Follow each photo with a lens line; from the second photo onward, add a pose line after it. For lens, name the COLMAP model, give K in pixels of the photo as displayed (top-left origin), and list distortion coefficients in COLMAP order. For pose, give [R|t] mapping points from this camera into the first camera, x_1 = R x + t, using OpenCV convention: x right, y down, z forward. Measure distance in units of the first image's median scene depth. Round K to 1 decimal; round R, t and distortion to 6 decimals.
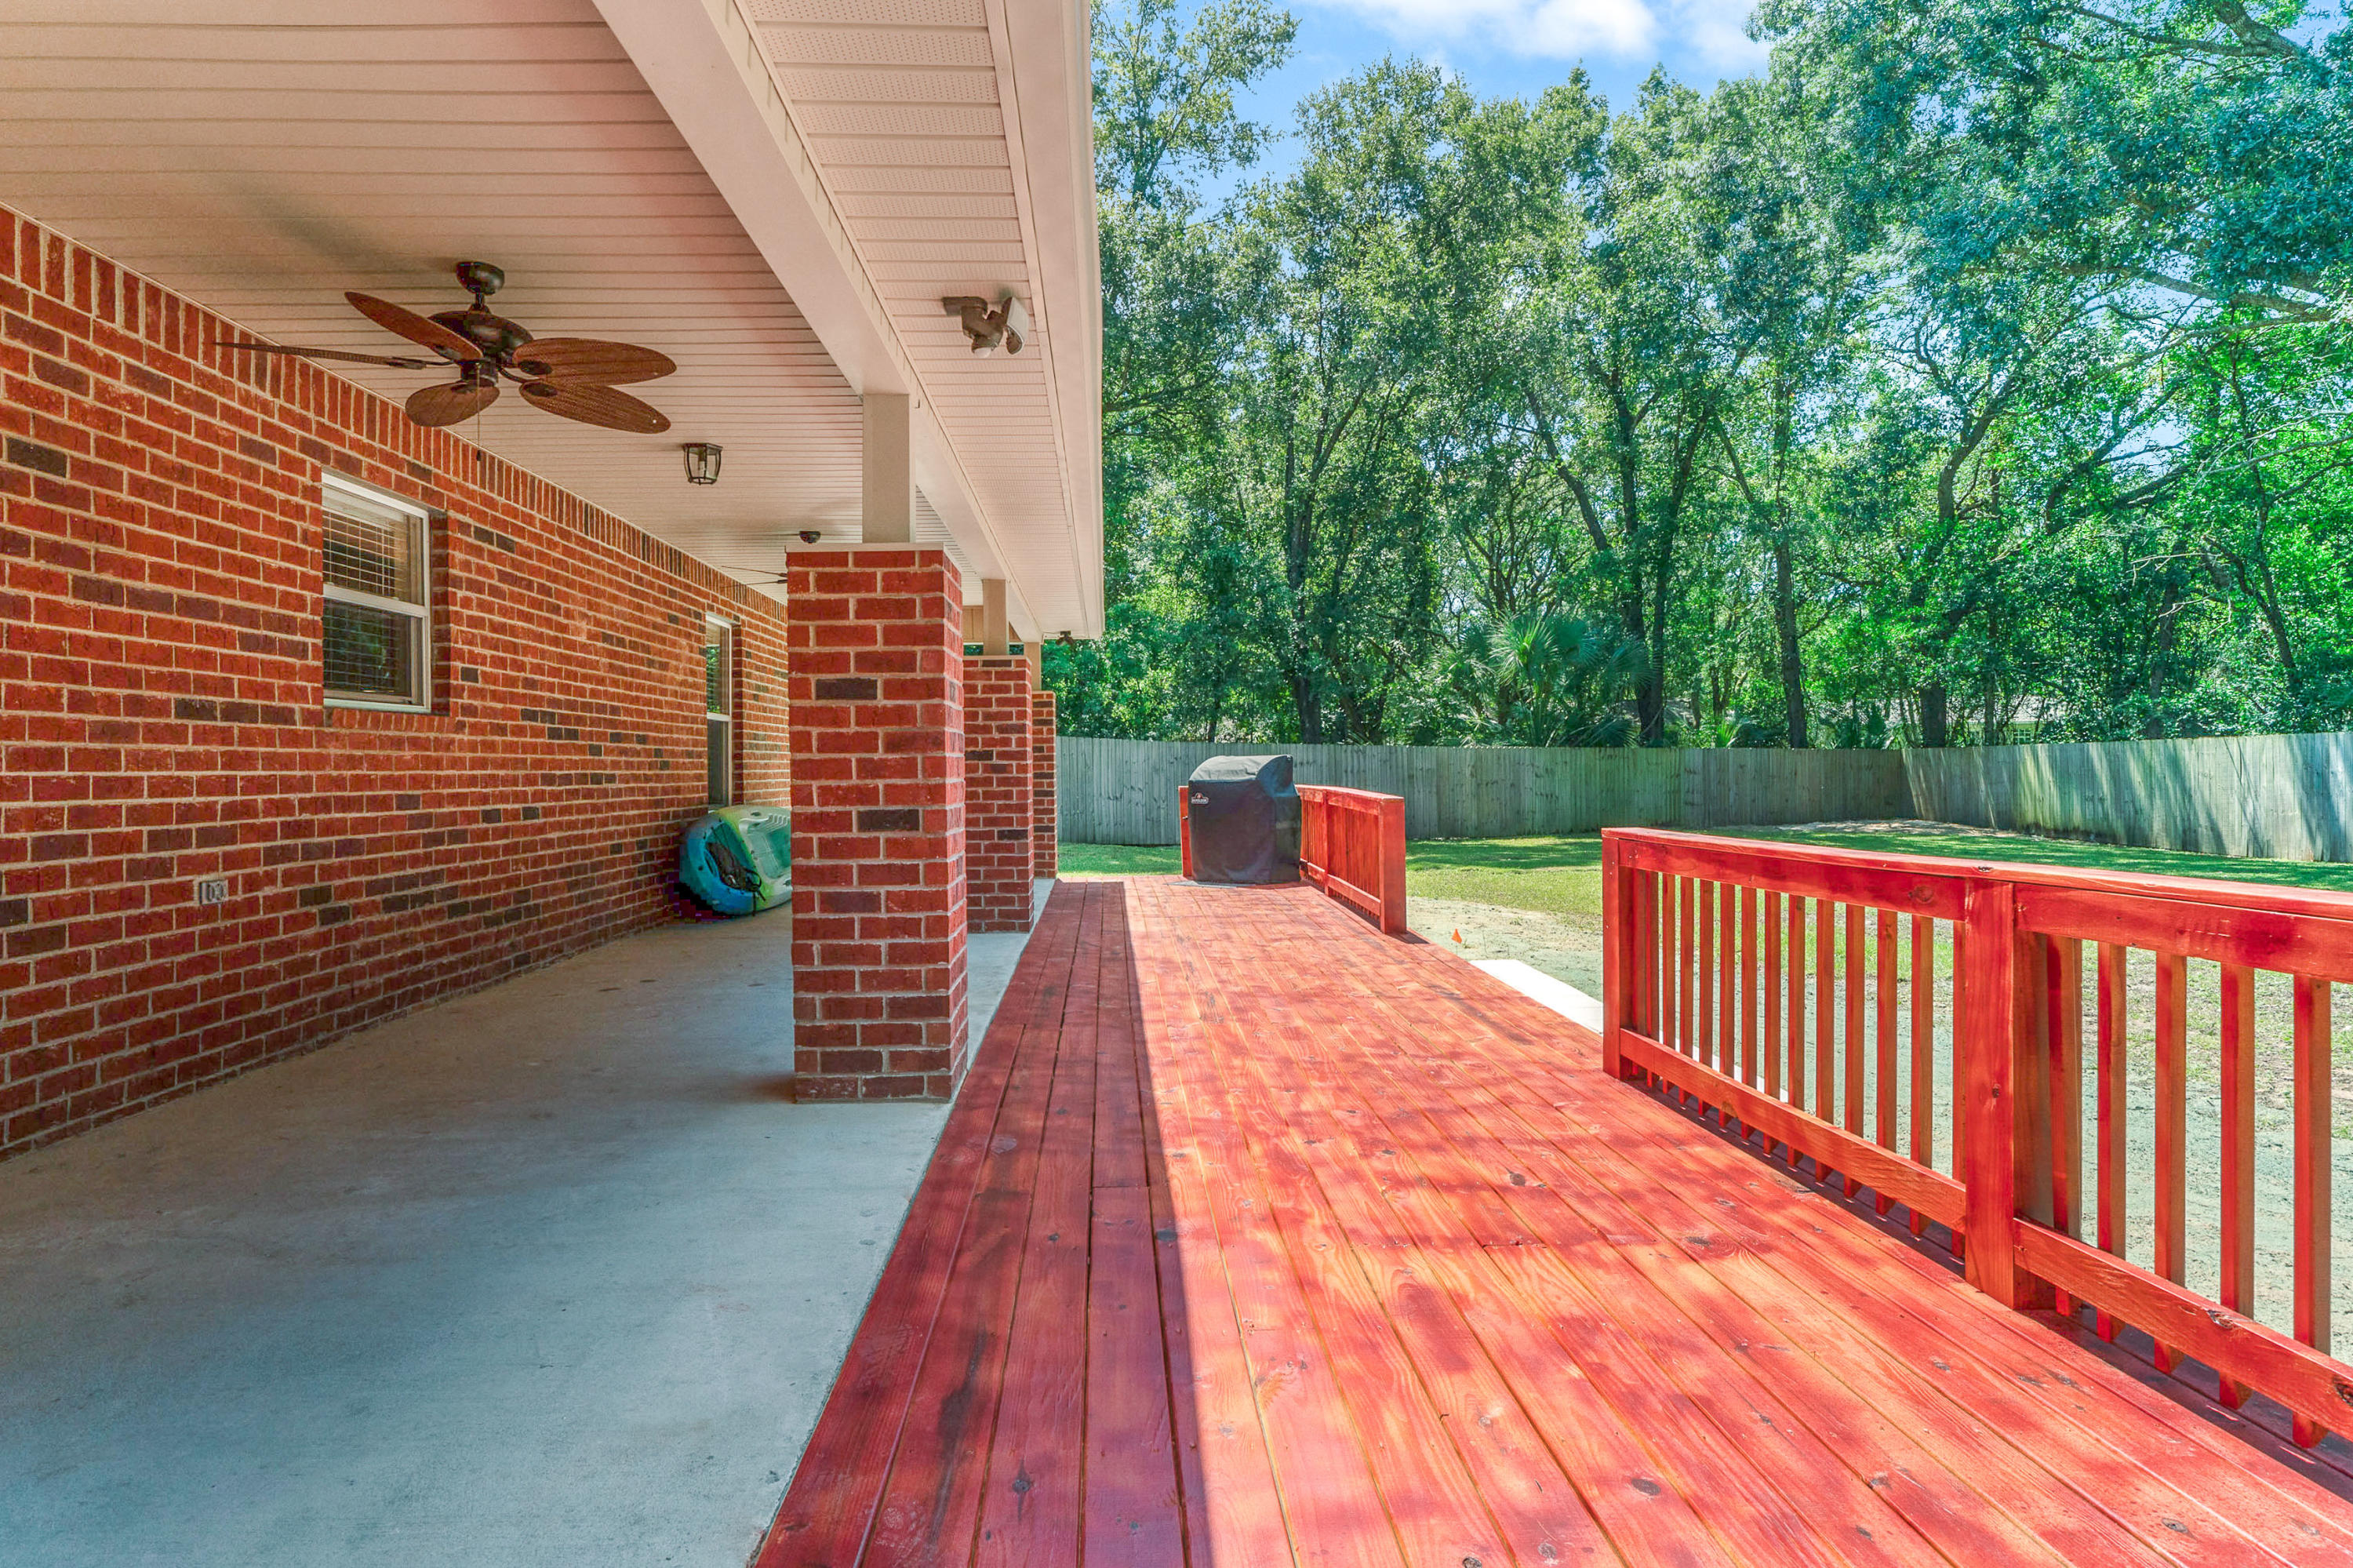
lens RADIAL K [[1265.5, 0, 1147.4], [0, 1265.5, 735.2], [0, 0, 1]] dist [-0.004967, 0.001297]
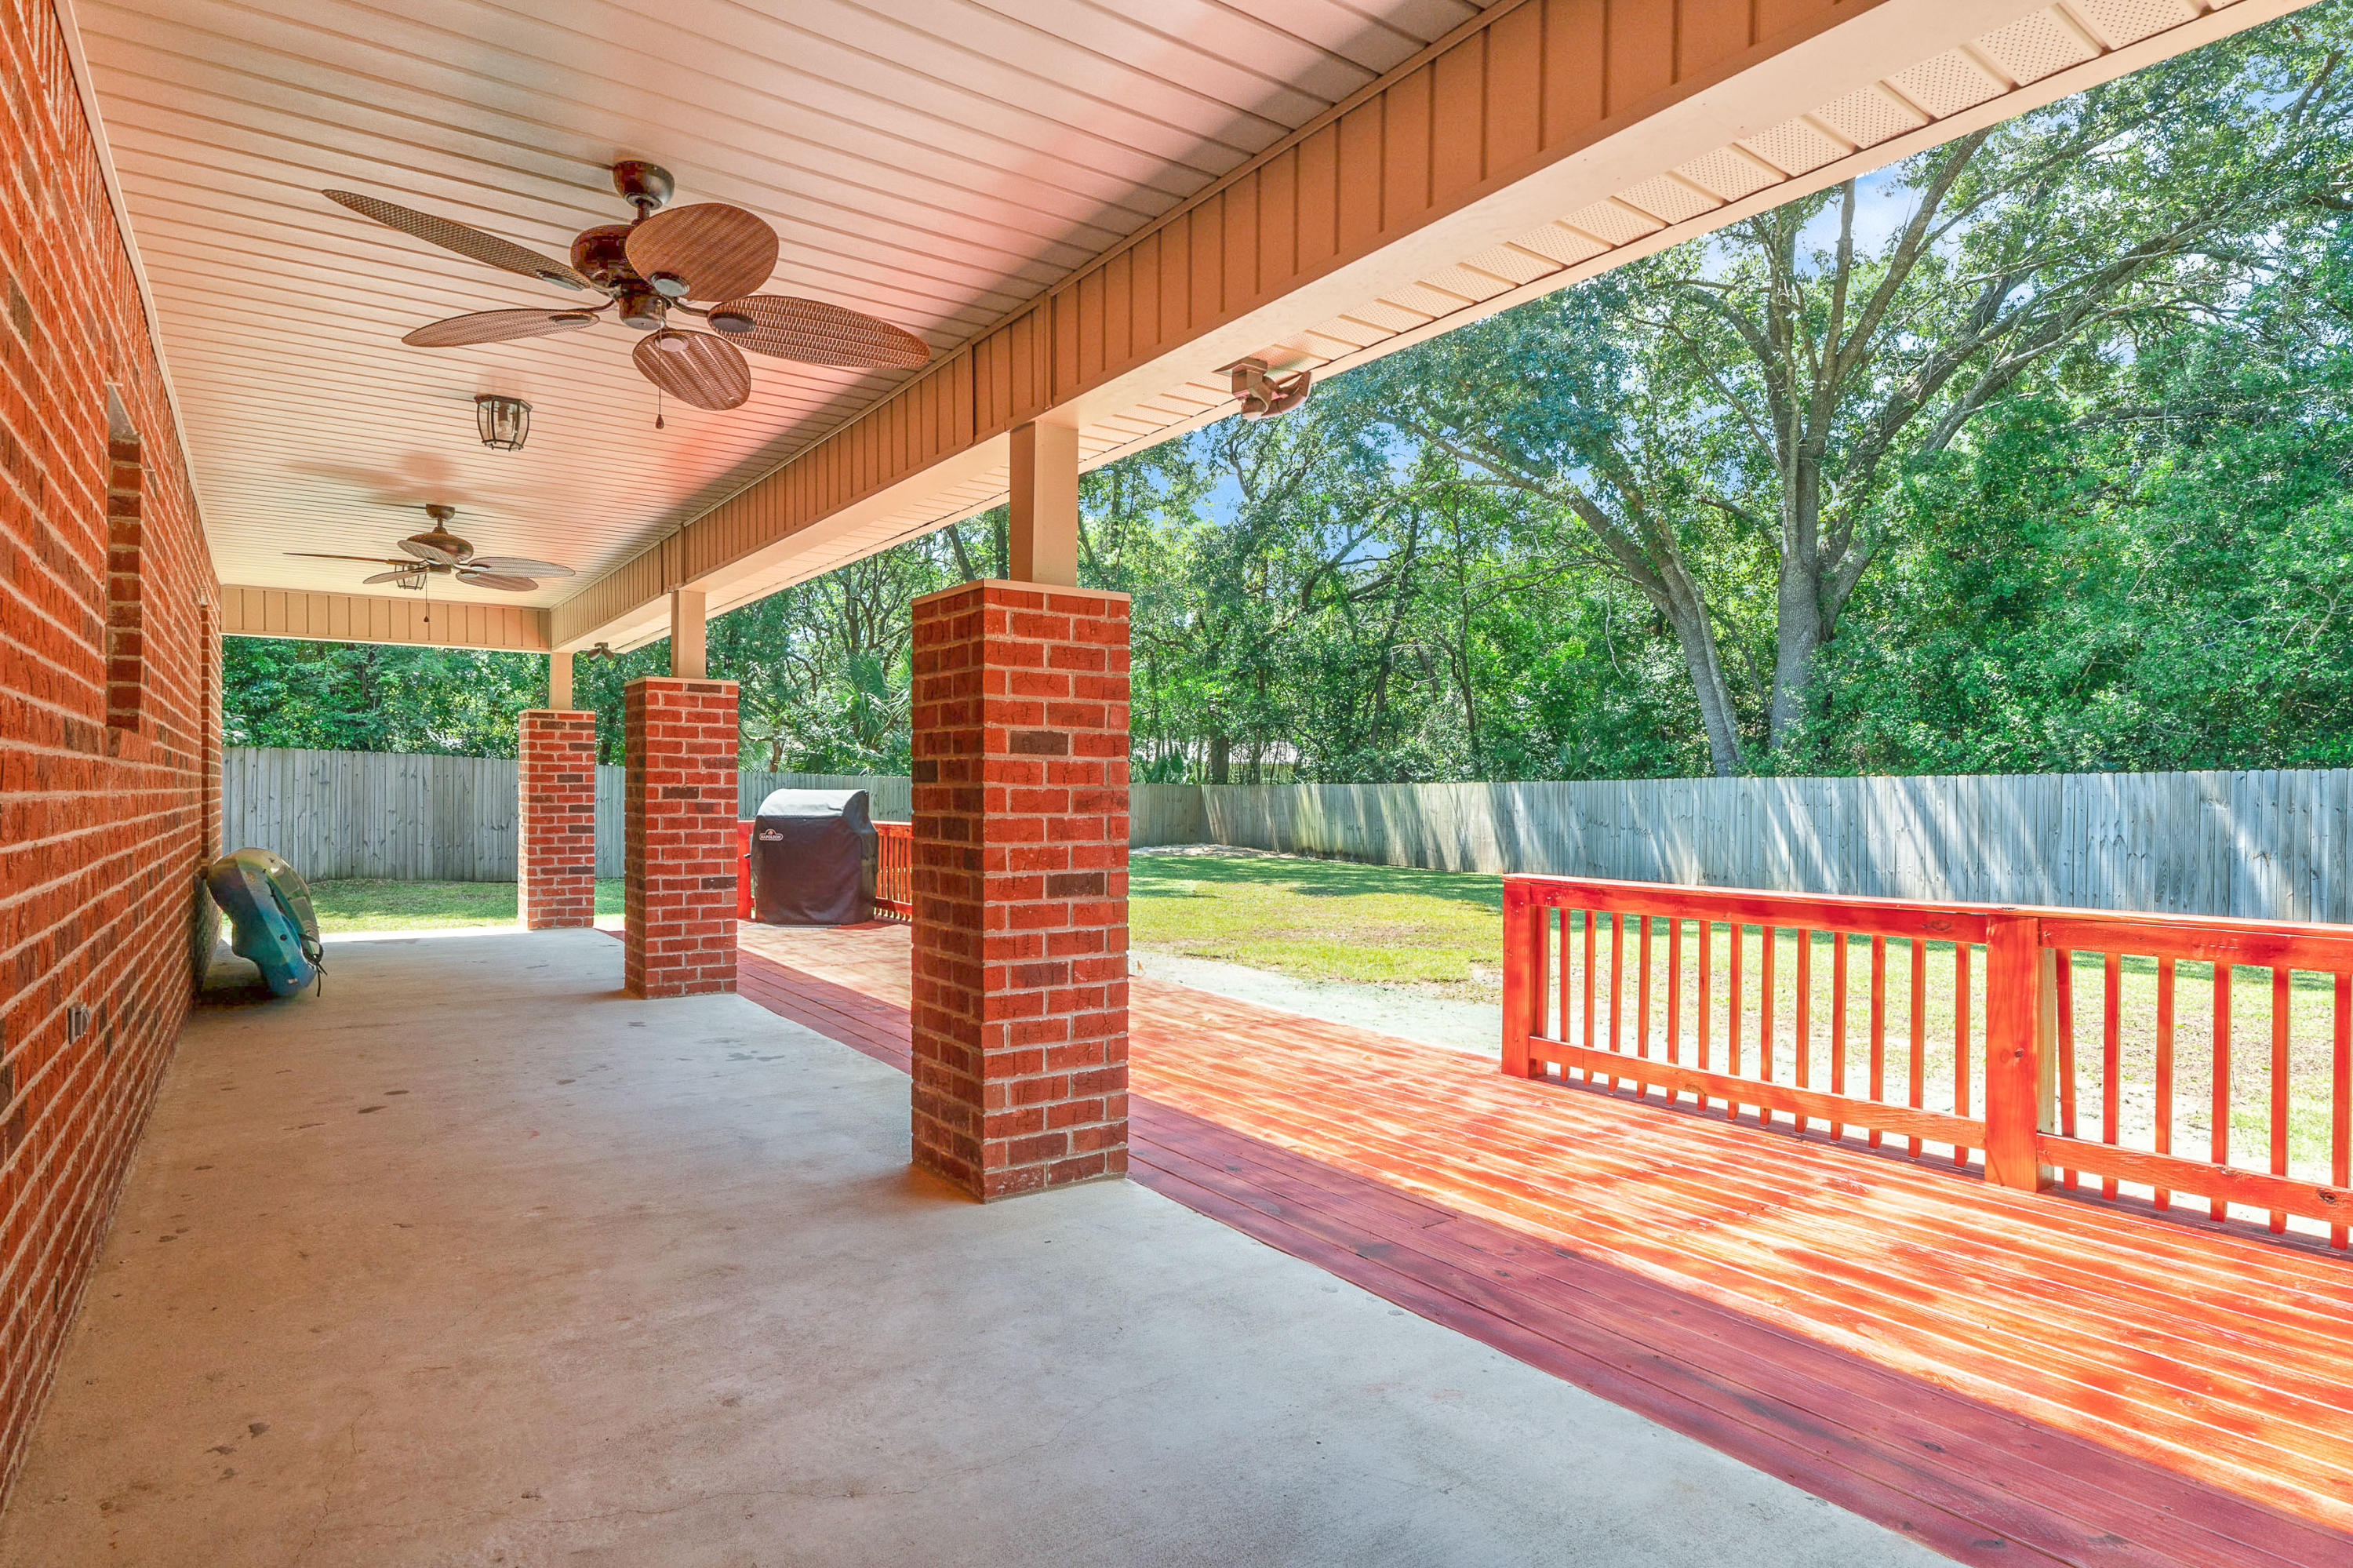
lens RADIAL K [[1259.4, 0, 1174.8], [0, 1259.4, 771.3], [0, 0, 1]] dist [-0.001847, -0.001387]
pose [[0.836413, 0.024767, 0.547540, -0.654453], [-0.030135, 0.999545, 0.000822, -0.019590], [-0.547271, -0.017187, 0.836779, 0.182865]]
